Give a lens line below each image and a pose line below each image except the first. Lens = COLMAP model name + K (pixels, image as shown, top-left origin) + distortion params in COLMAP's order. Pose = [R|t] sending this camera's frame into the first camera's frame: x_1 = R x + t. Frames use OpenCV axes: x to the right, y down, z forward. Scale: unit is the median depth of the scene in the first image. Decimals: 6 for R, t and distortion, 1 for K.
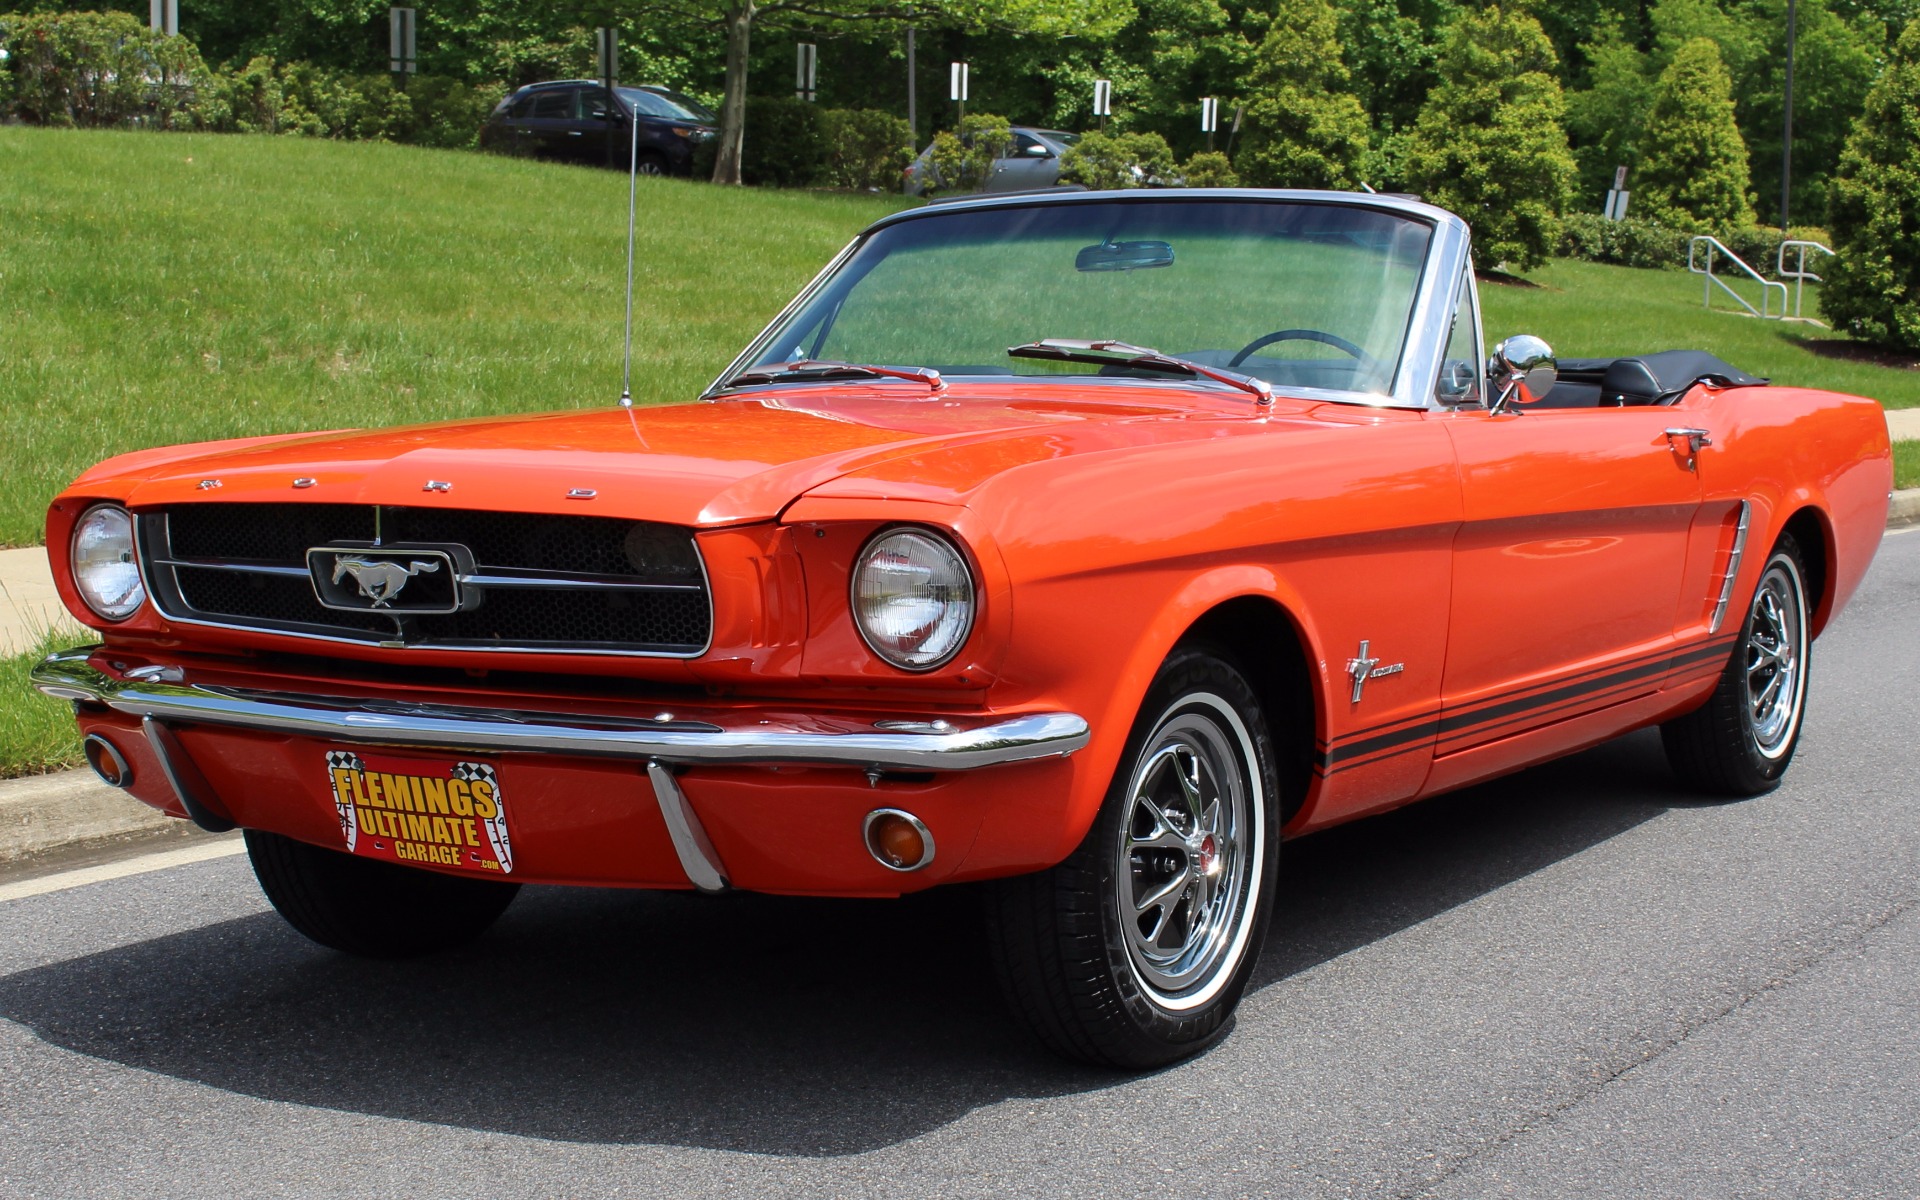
lens RADIAL K [[2970.7, 0, 951.9], [0, 2970.7, 775.7], [0, 0, 1]] dist [-0.144283, 0.192325]
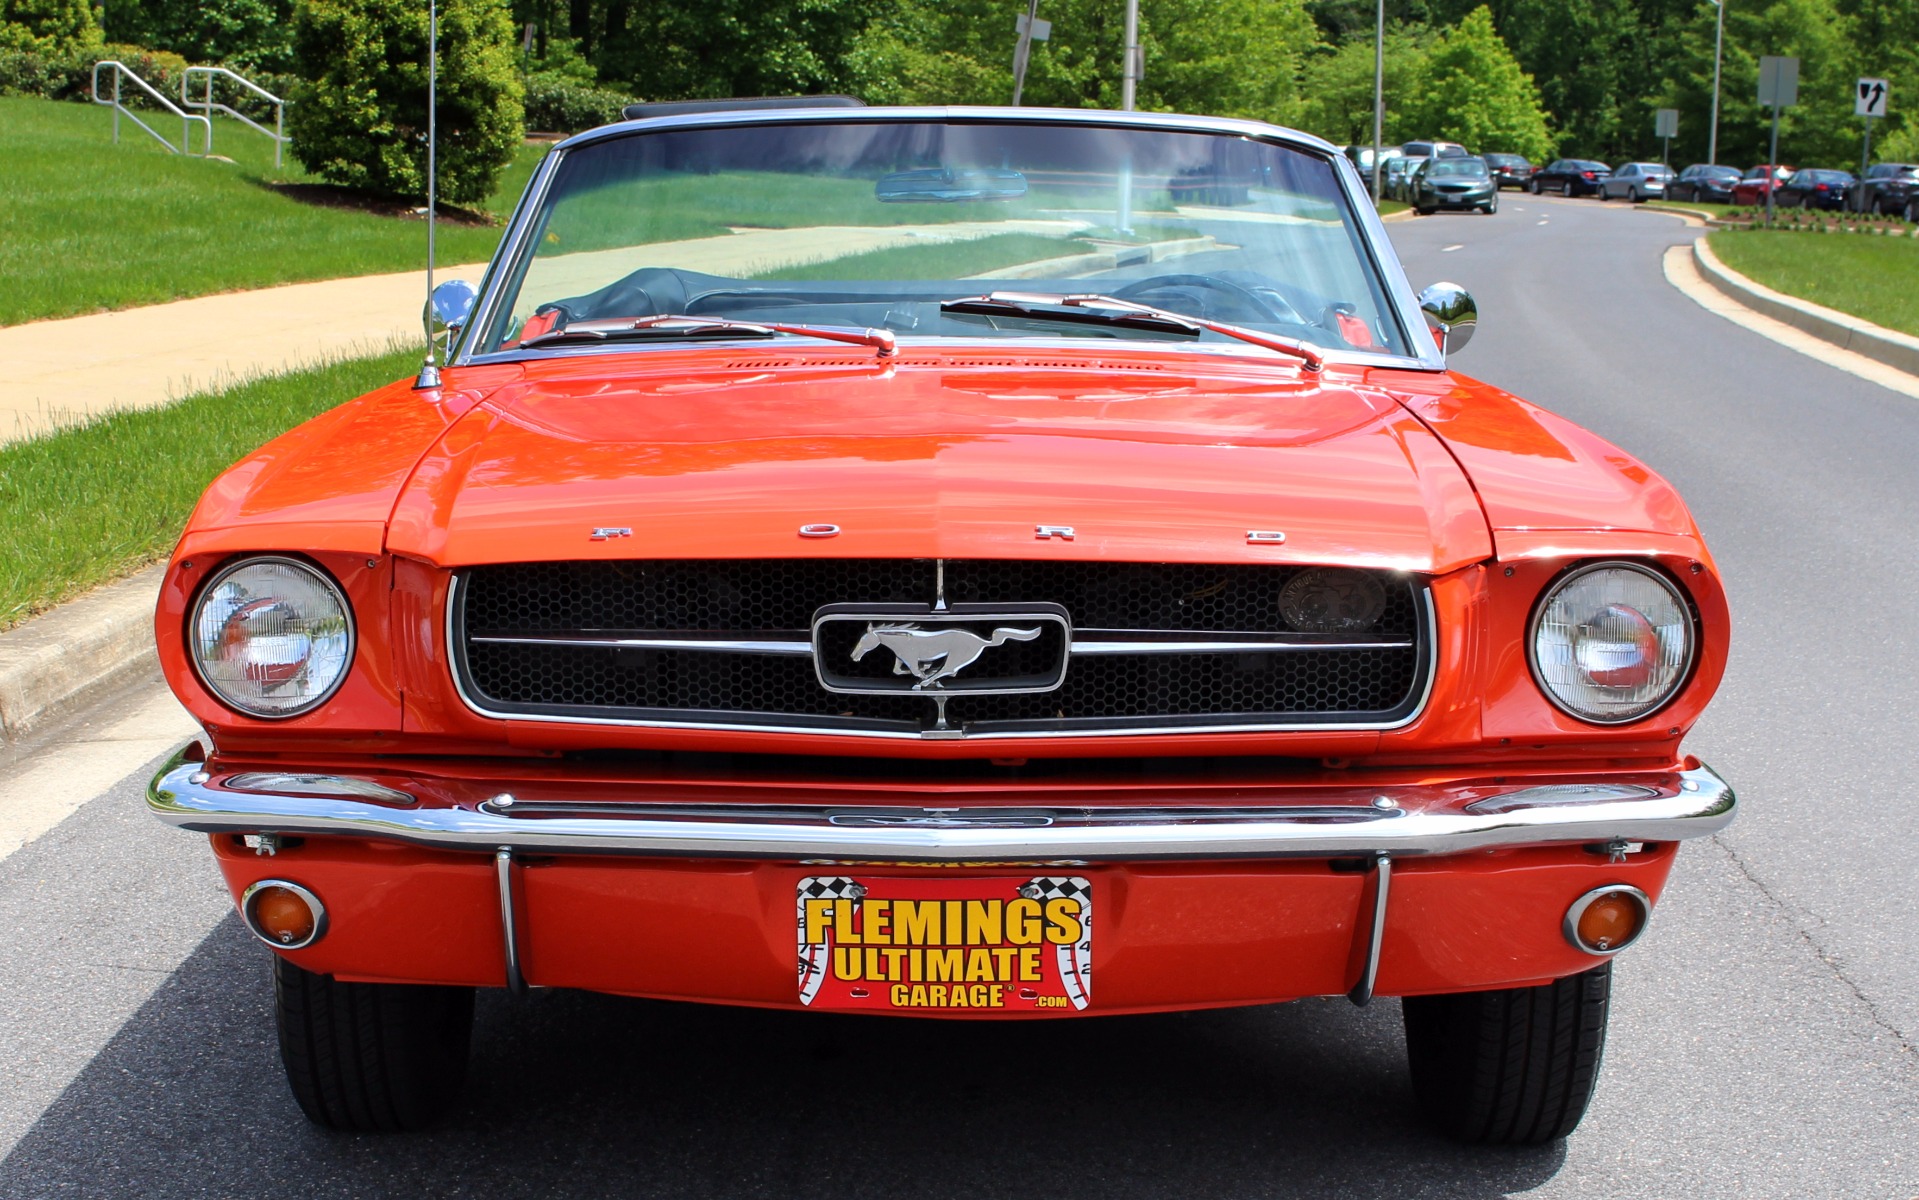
lens RADIAL K [[3451.2, 0, 959.5], [0, 3451.2, 600.0], [0, 0, 1]] dist [-0.125150, 0.326297]
pose [[0.848069, -0.057735, 0.526731, -0.584523], [0.068725, 0.997635, -0.001301, -0.069216], [-0.525410, 0.037303, 0.850031, 0.200154]]
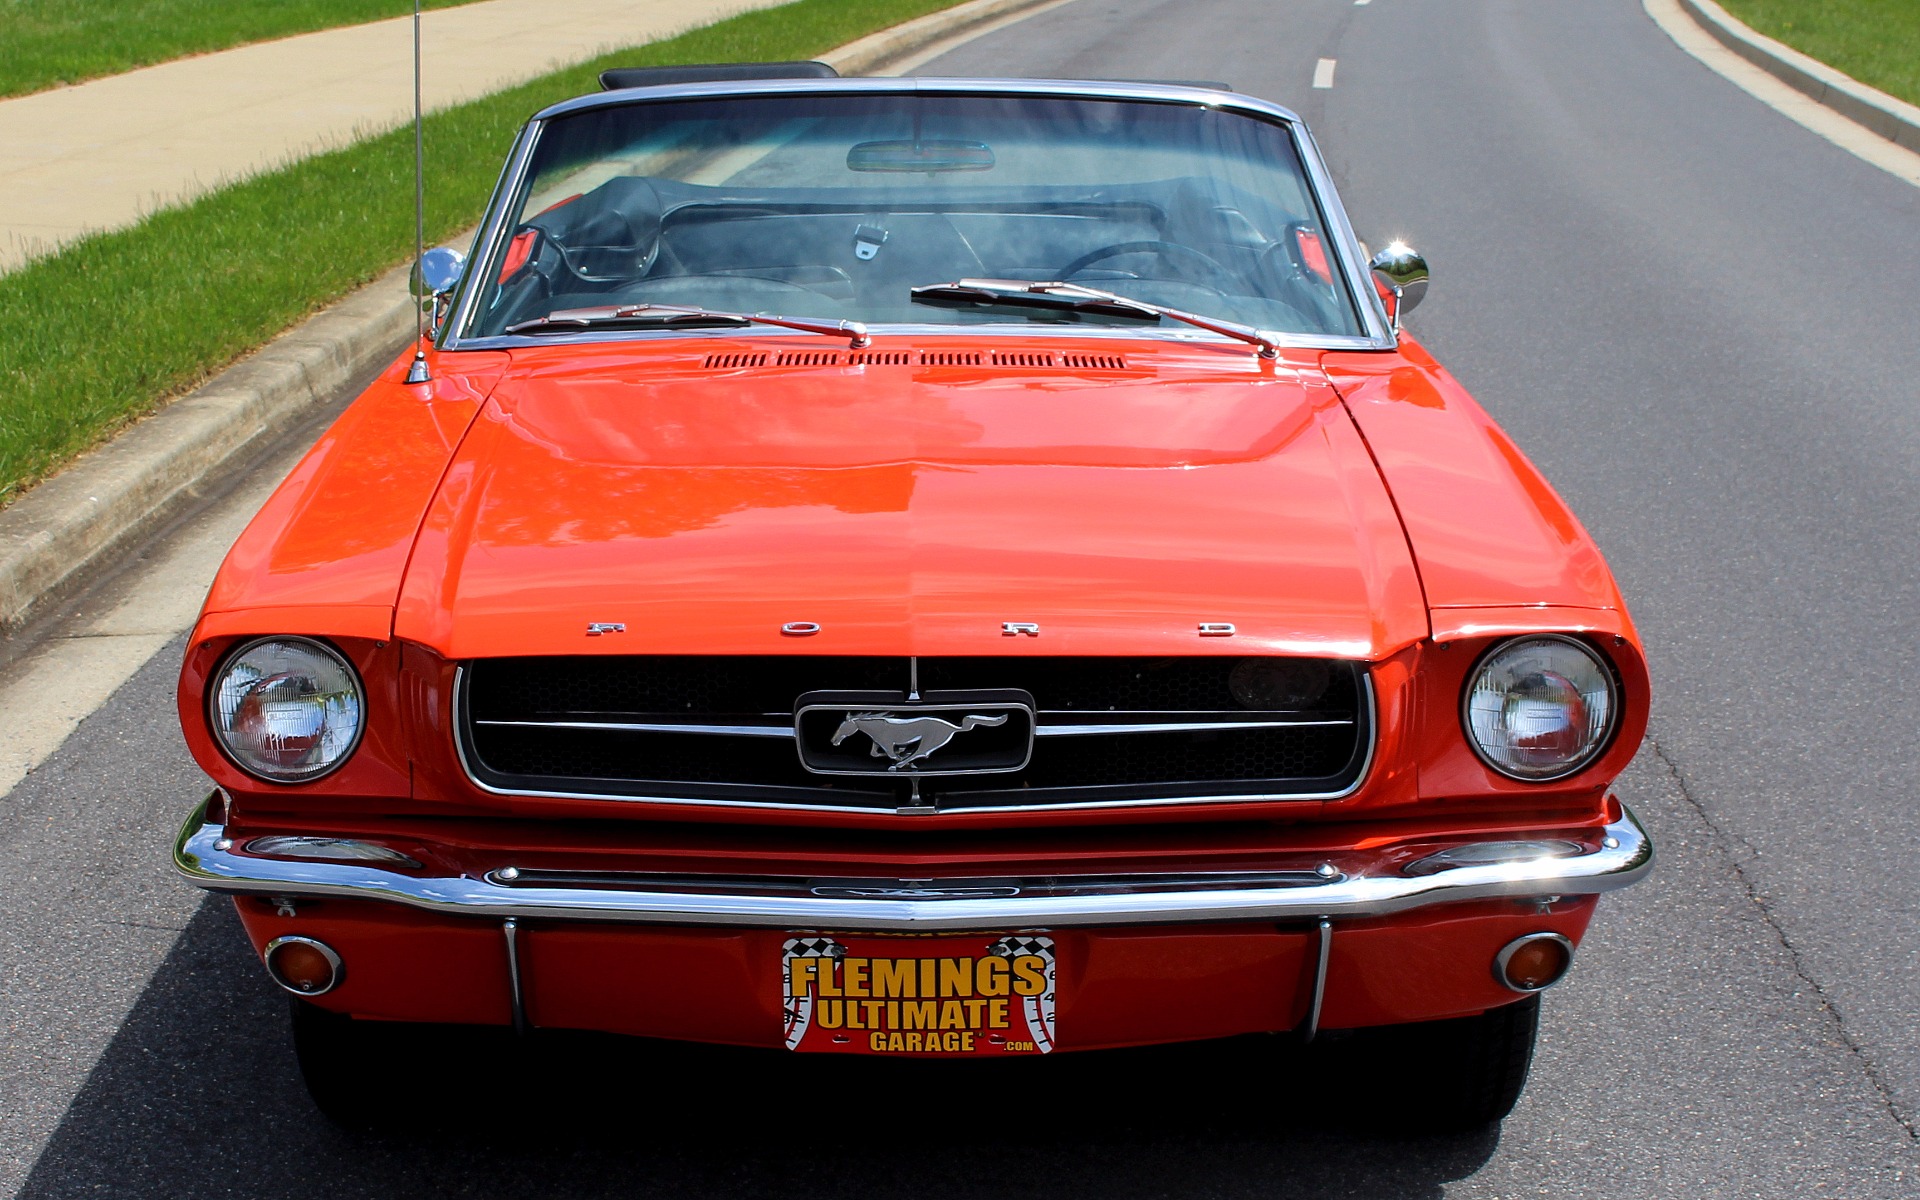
lens RADIAL K [[3500.4, 0, 987.0], [0, 3500.4, 589.1], [0, 0, 1]] dist [-0.096786, 0.123945]
pose [[0.838958, -0.106260, 0.533721, -0.614050], [0.072781, 0.993849, 0.083464, -0.166168], [-0.539307, -0.031177, 0.841532, 0.140236]]
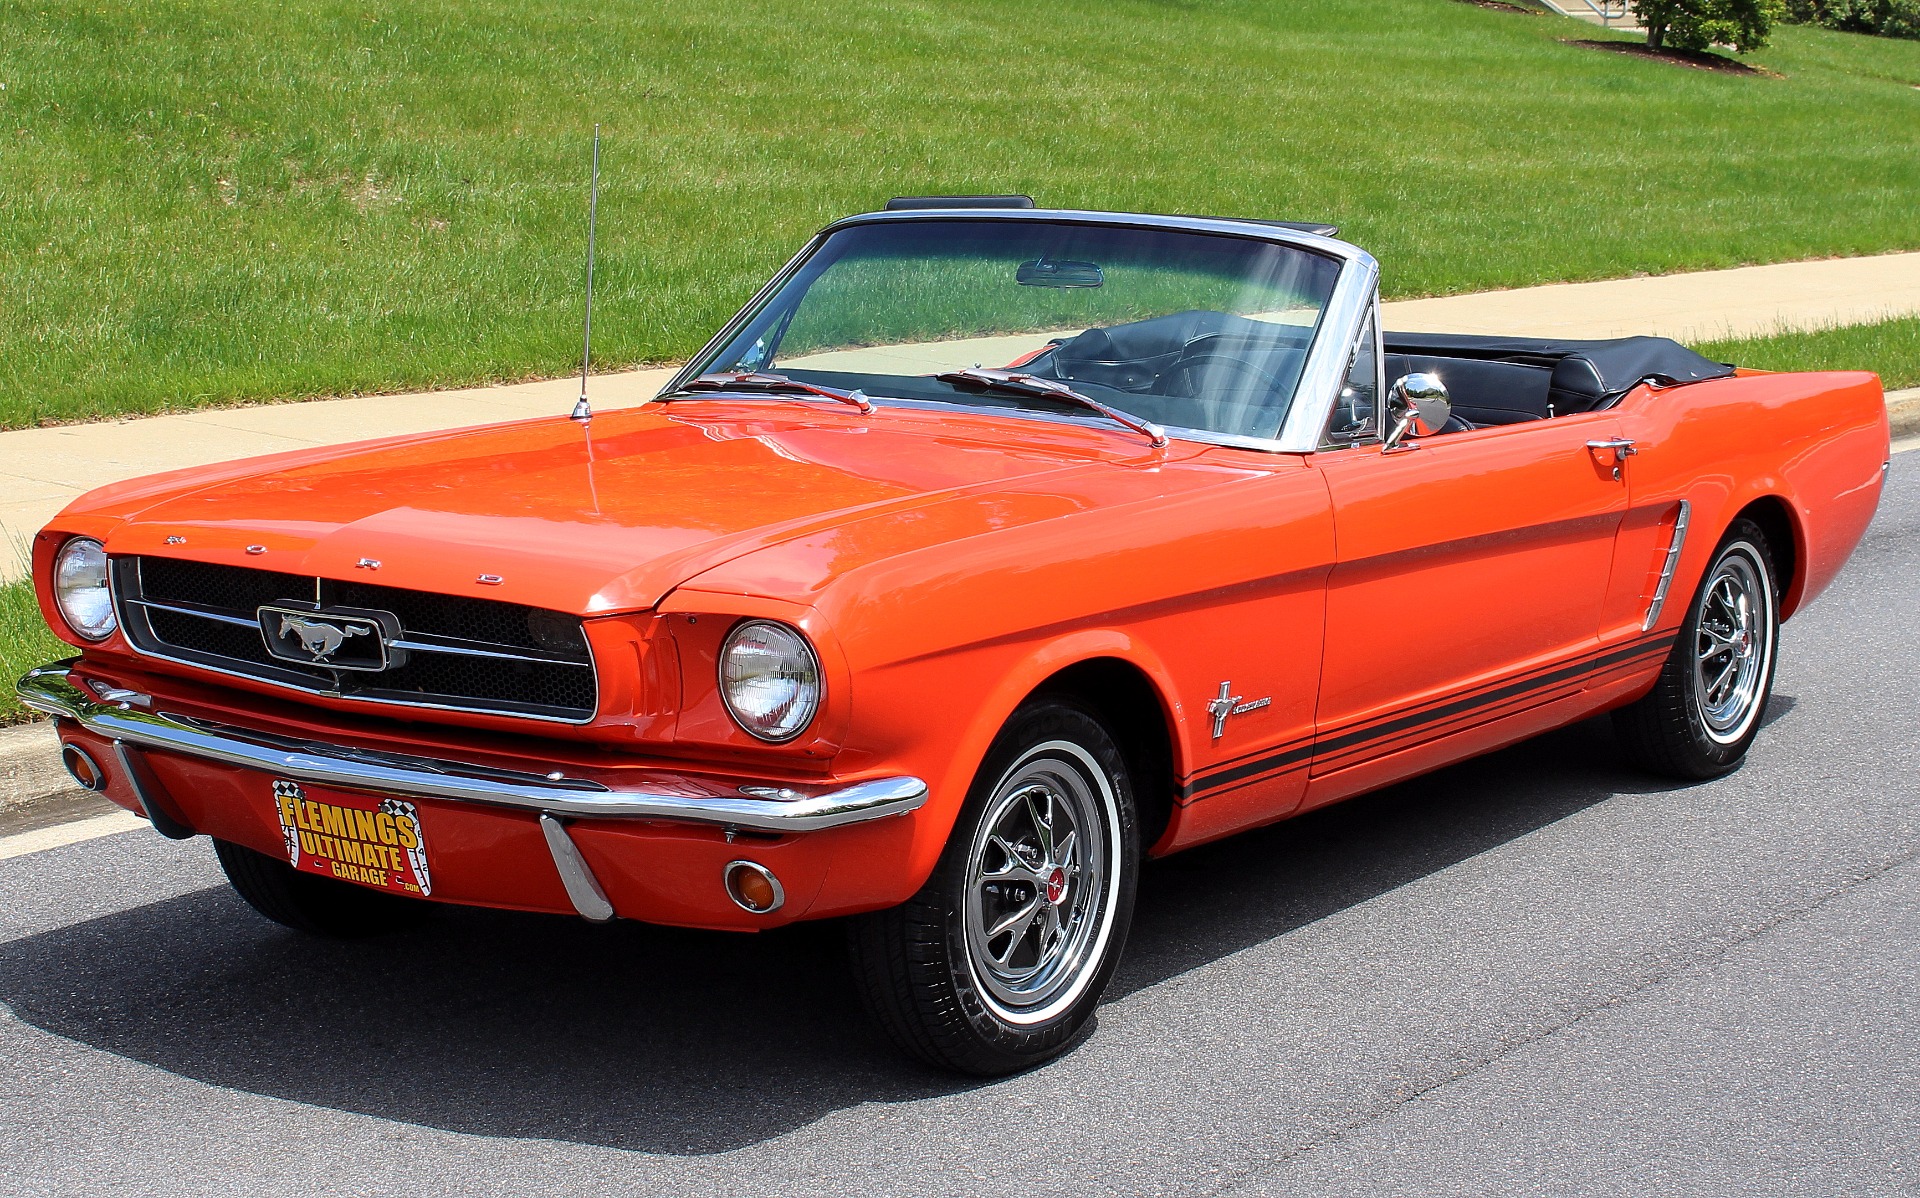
lens RADIAL K [[3500.4, 0, 987.0], [0, 3500.4, 588.1], [0, 0, 1]] dist [-0.096786, 0.123945]
pose [[0.999122, 0.021792, -0.035794, 0.099091], [-0.021732, 0.999762, 0.002049, -0.082859], [0.035830, -0.001269, 0.999357, -0.300262]]
